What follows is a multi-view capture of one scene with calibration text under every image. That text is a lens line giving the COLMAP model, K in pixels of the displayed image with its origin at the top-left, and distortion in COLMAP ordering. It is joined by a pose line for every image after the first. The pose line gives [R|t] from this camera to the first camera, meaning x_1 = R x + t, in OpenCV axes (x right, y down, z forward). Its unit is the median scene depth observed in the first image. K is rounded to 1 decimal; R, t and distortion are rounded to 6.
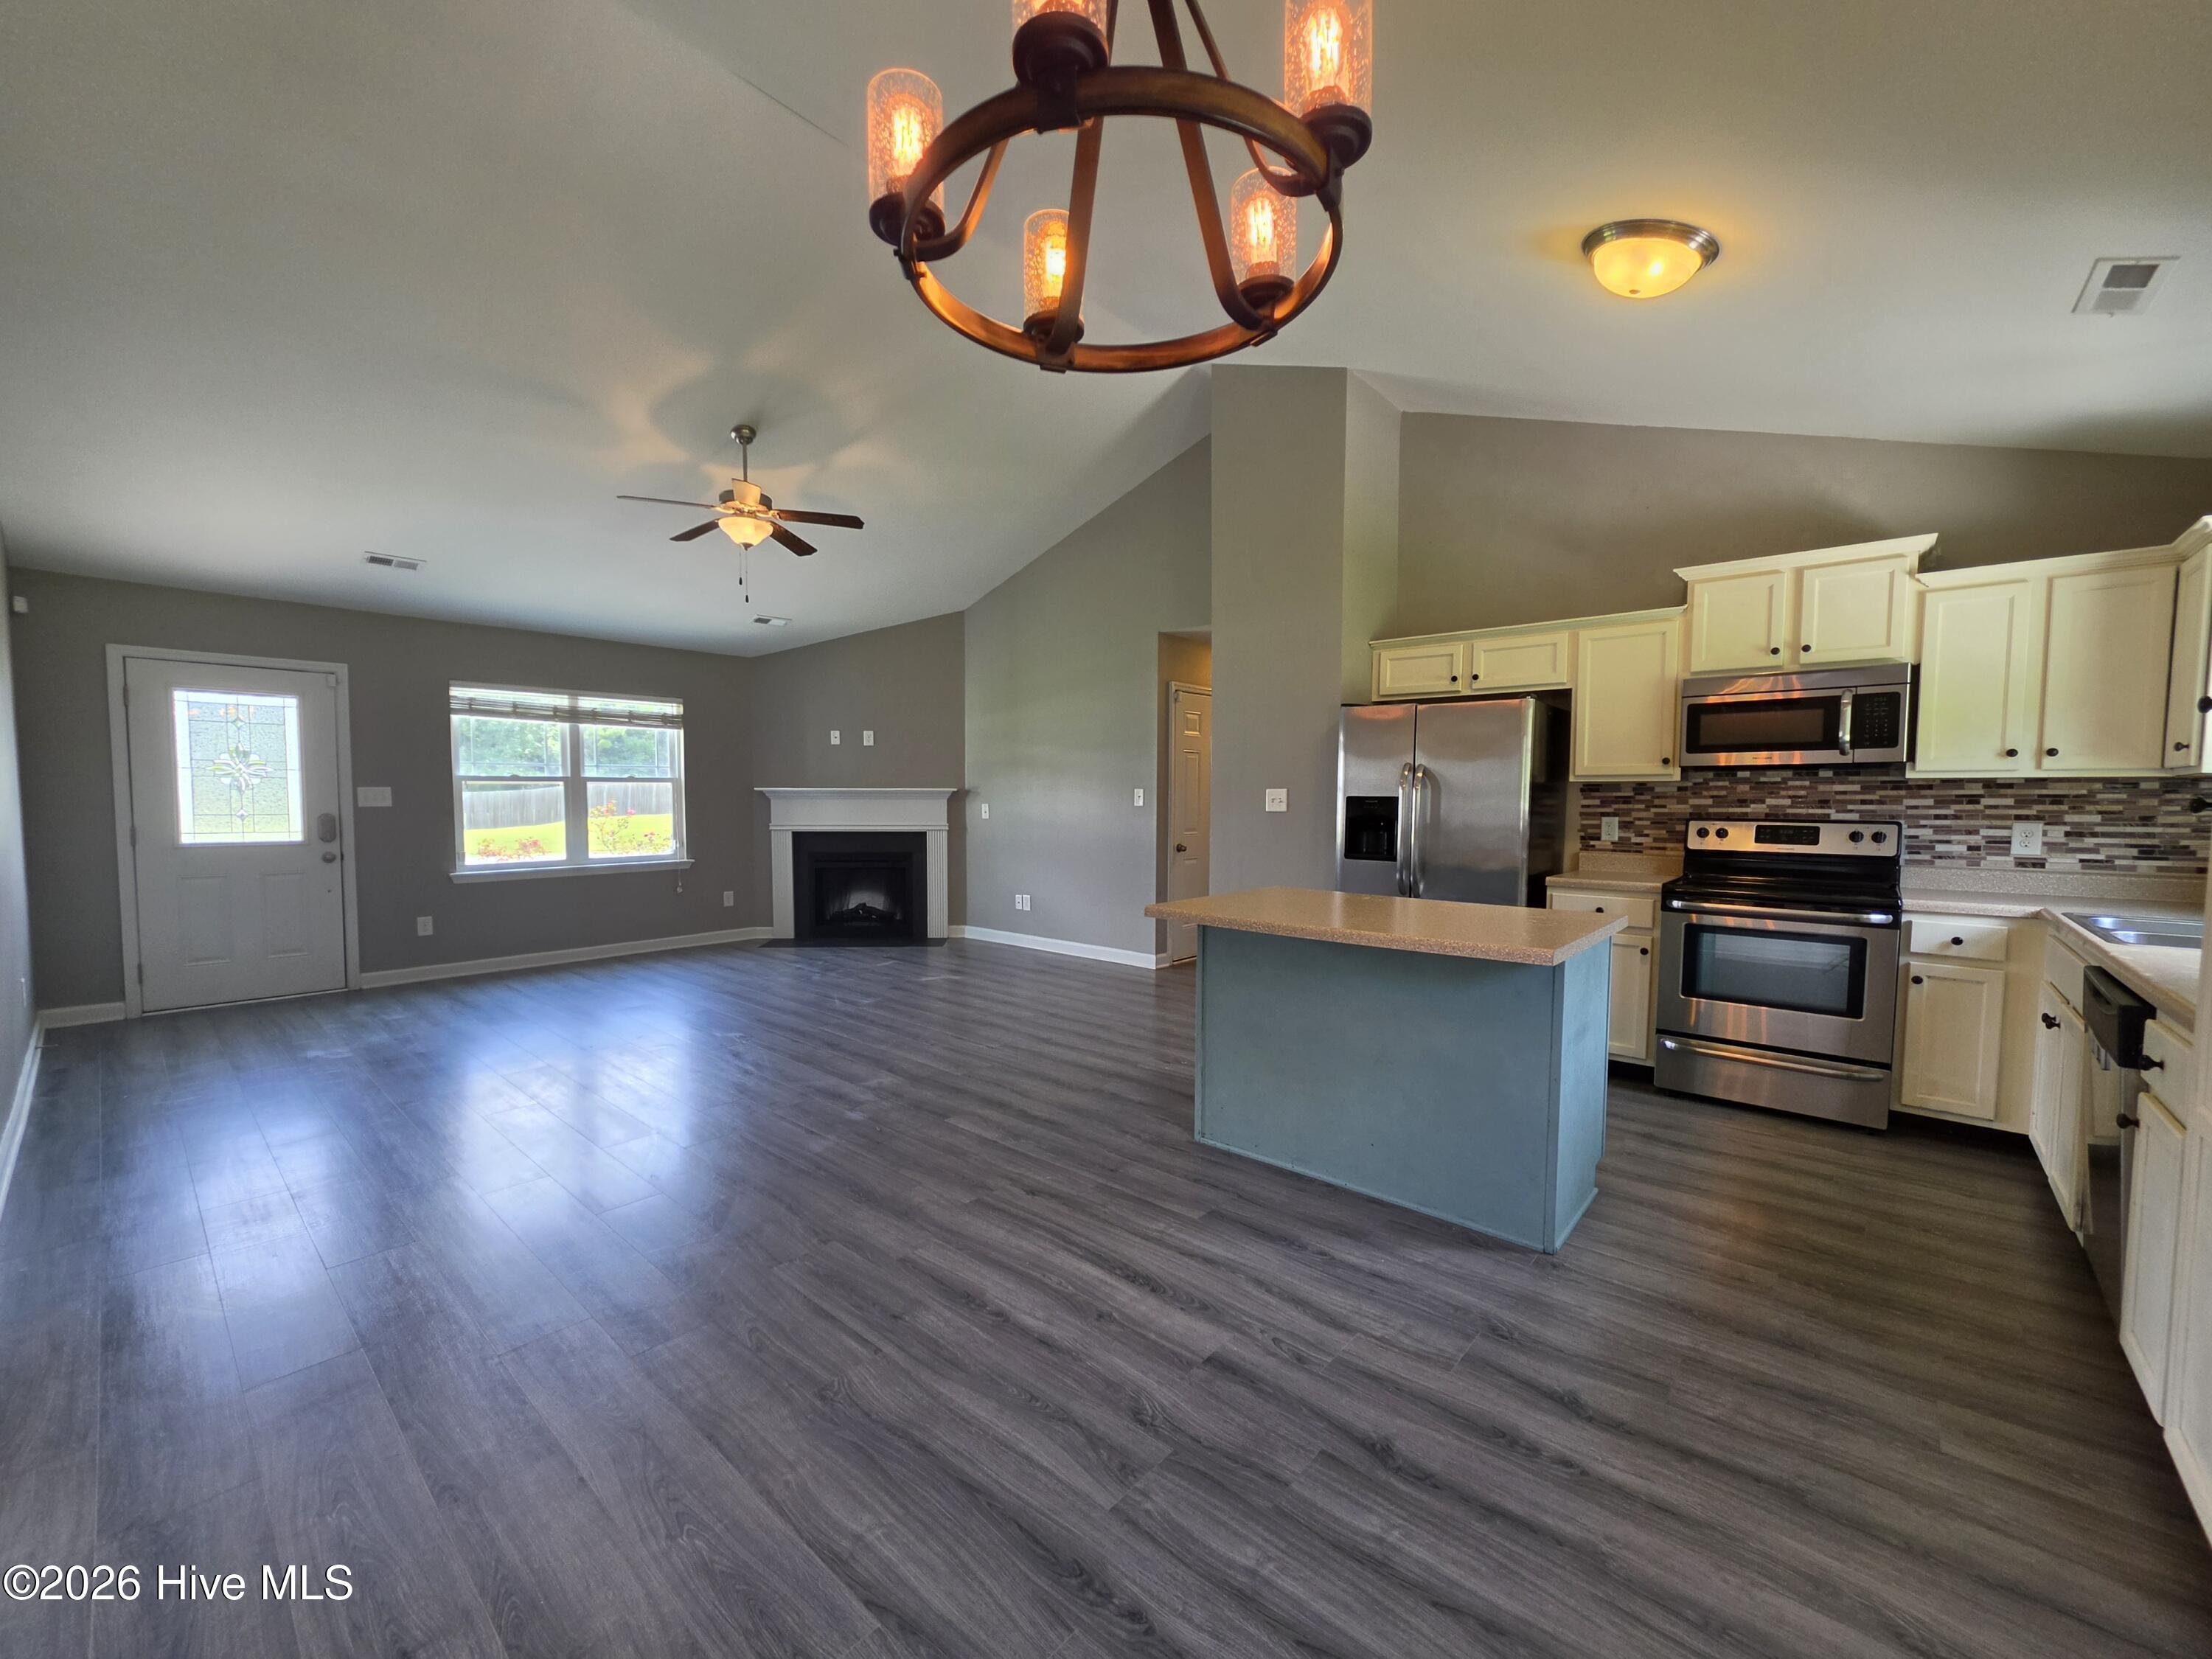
lens RADIAL K [[881.1, 0, 1088.2], [0, 881.1, 841.4], [0, 0, 1]] dist [-0.000765, -0.000033]
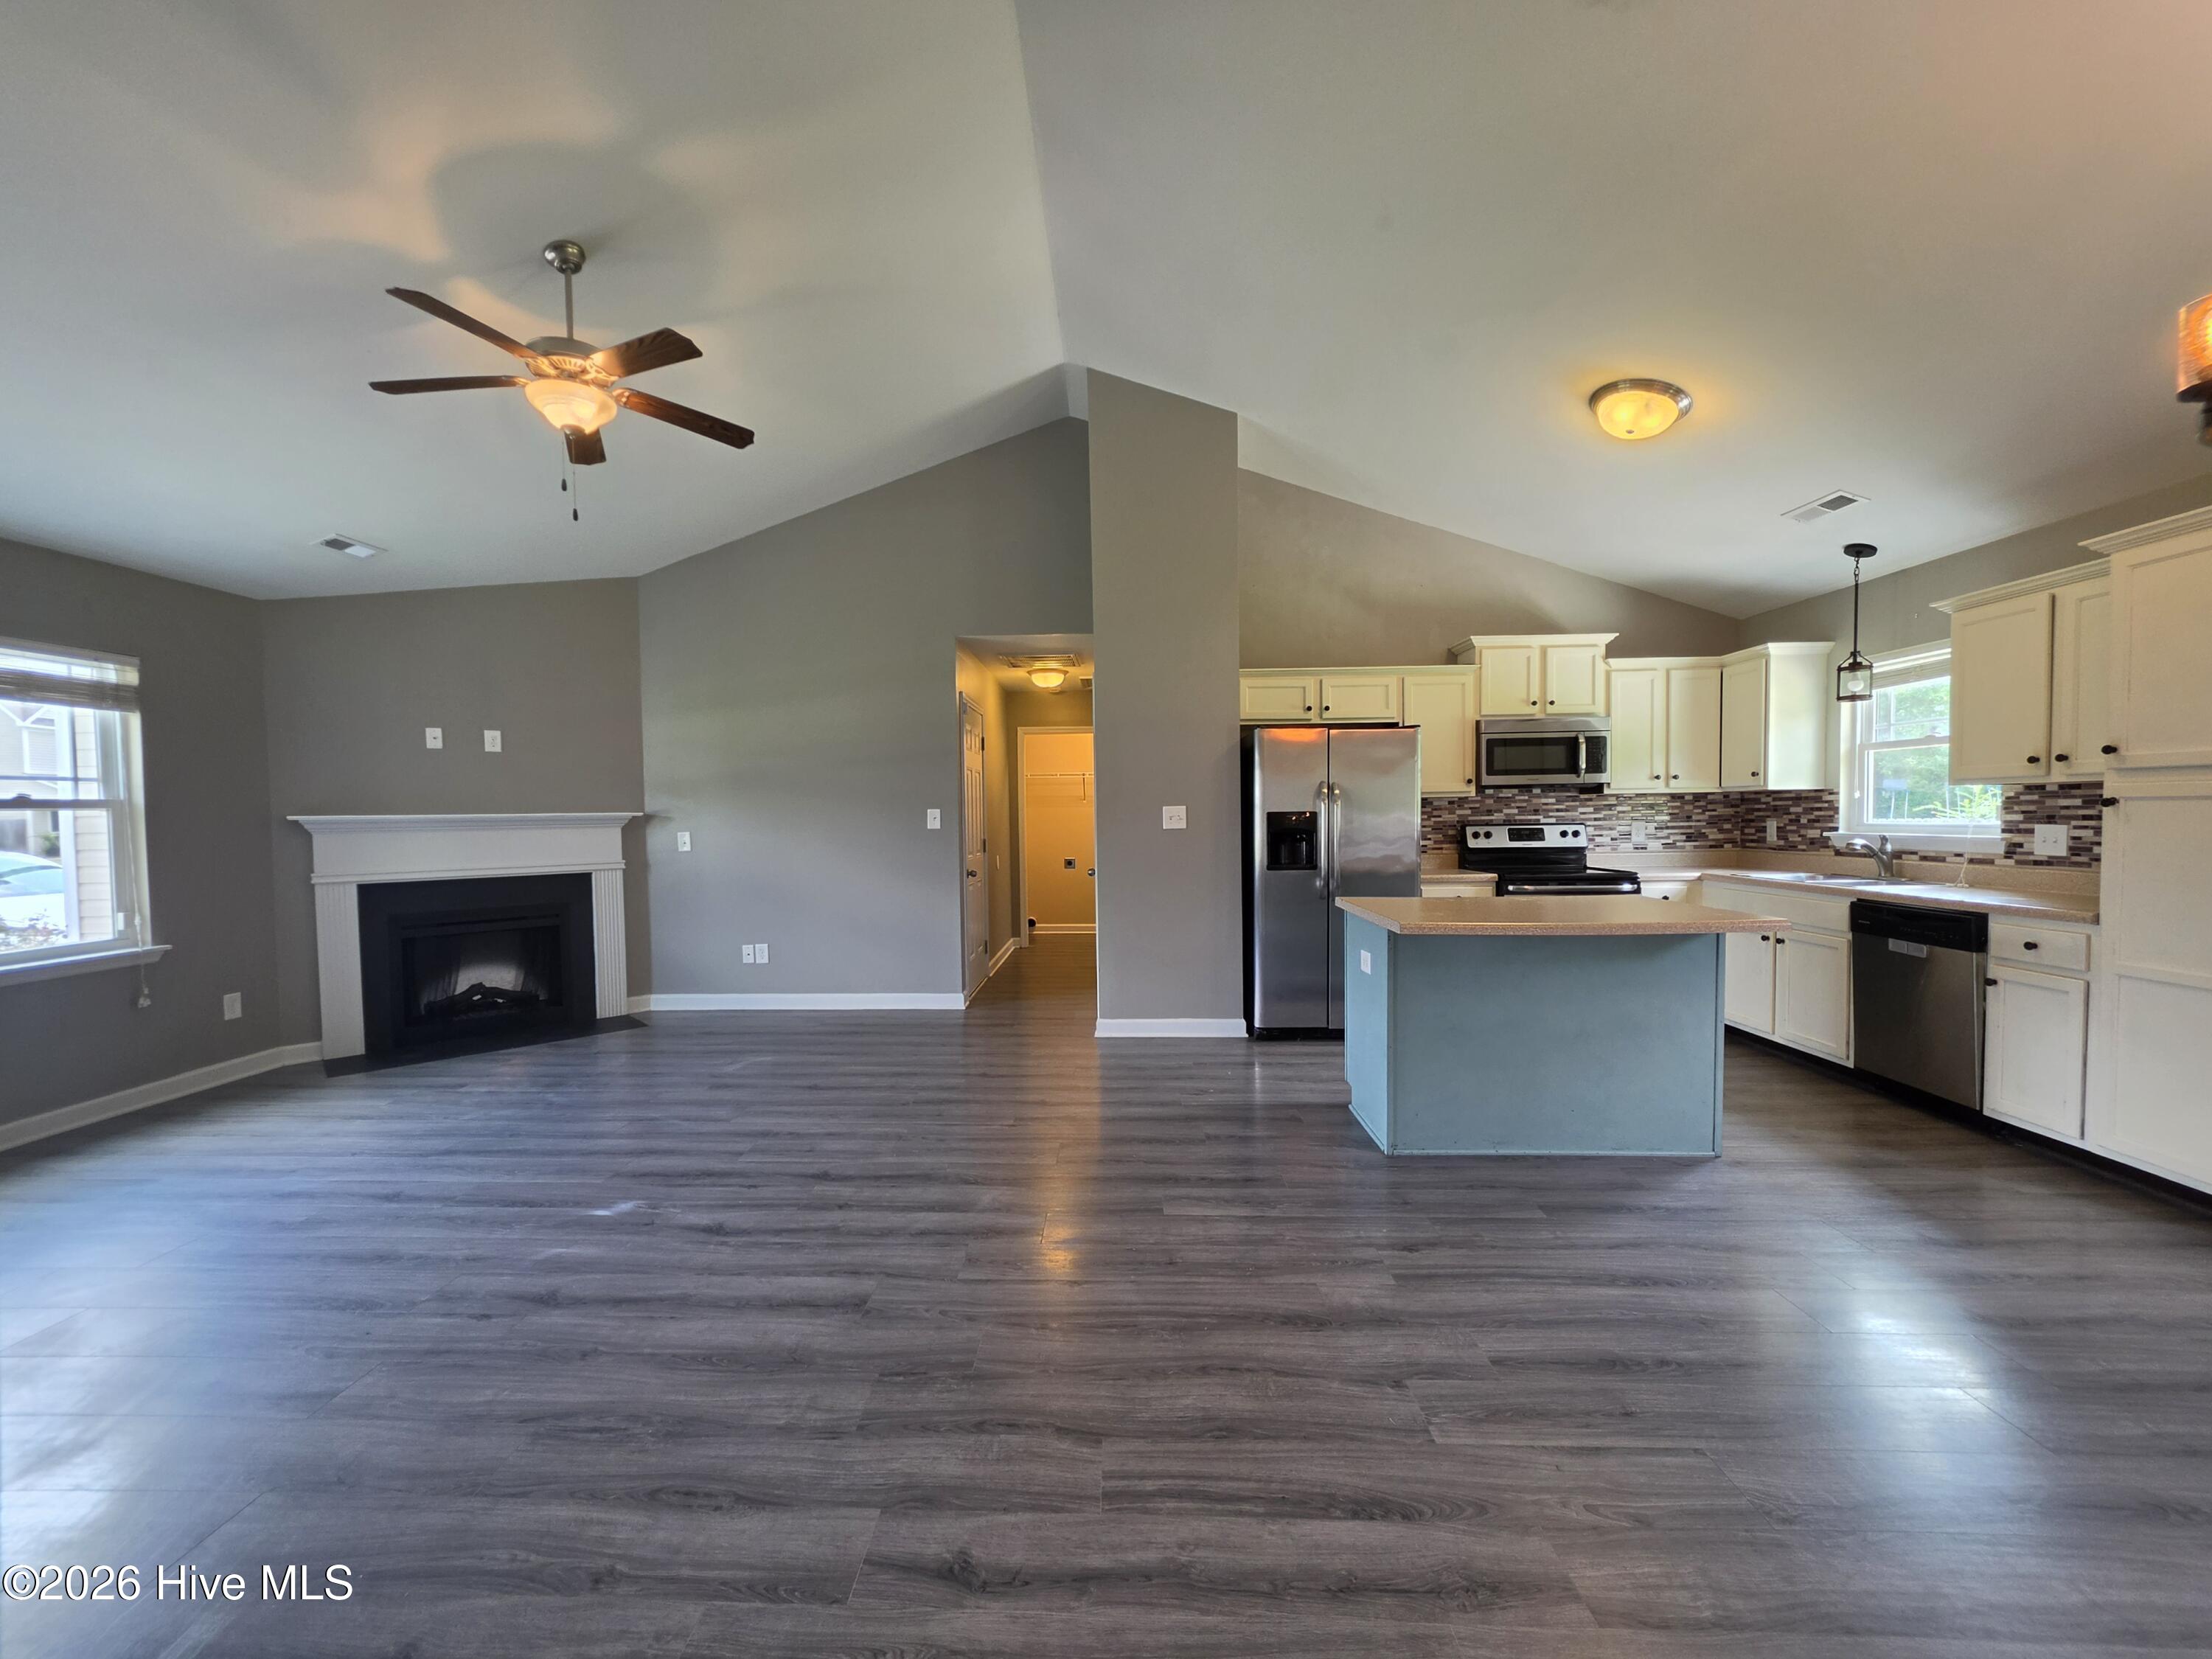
lens RADIAL K [[881.1, 0, 1088.2], [0, 881.1, 841.4], [0, 0, 1]] dist [-0.000765, -0.000033]
pose [[0.776167, -0.035364, 0.629535, -0.600255], [0.050257, 0.998719, -0.005861, -0.022111], [-0.628522, 0.036188, 0.776950, 0.333624]]
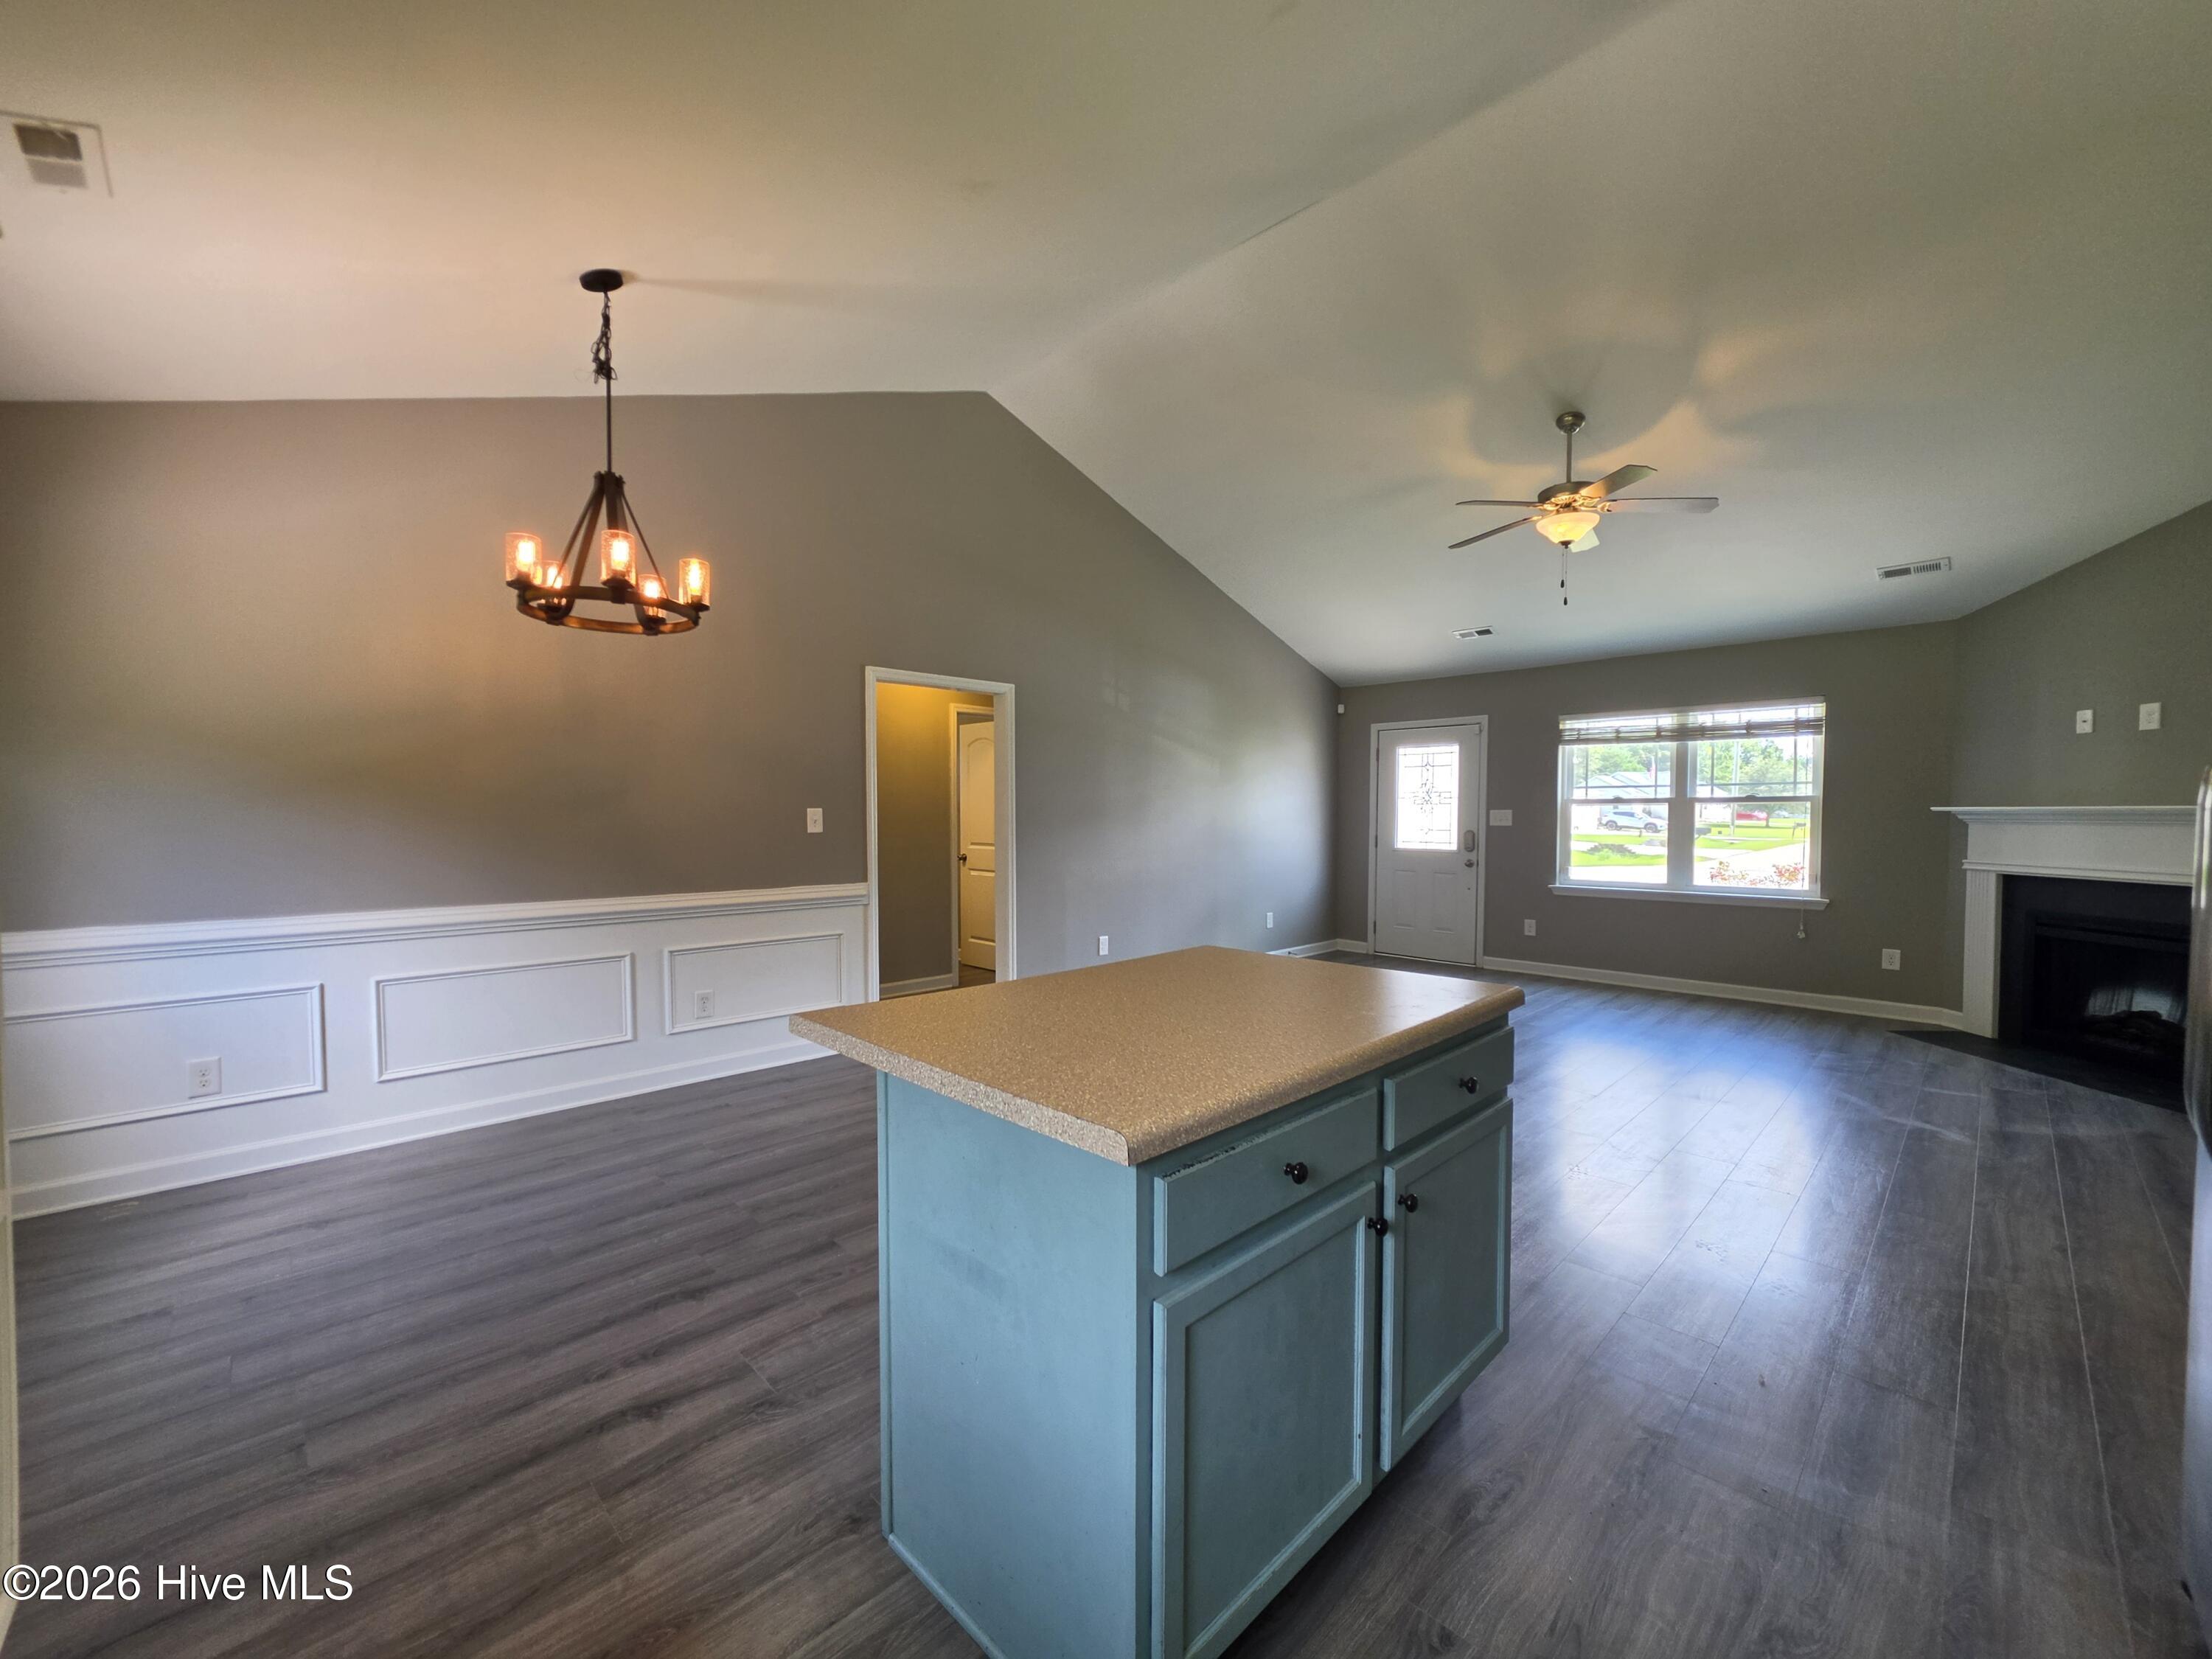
lens RADIAL K [[883.1, 0, 1073.3], [0, 883.1, 841.7], [0, 0, 1]] dist [-0.003771, -0.000336]
pose [[-0.084509, 0.028822, -0.996006, 0.674072], [-0.056086, 0.997859, 0.033635, -0.034101], [0.994843, 0.058705, -0.082712, 0.689958]]
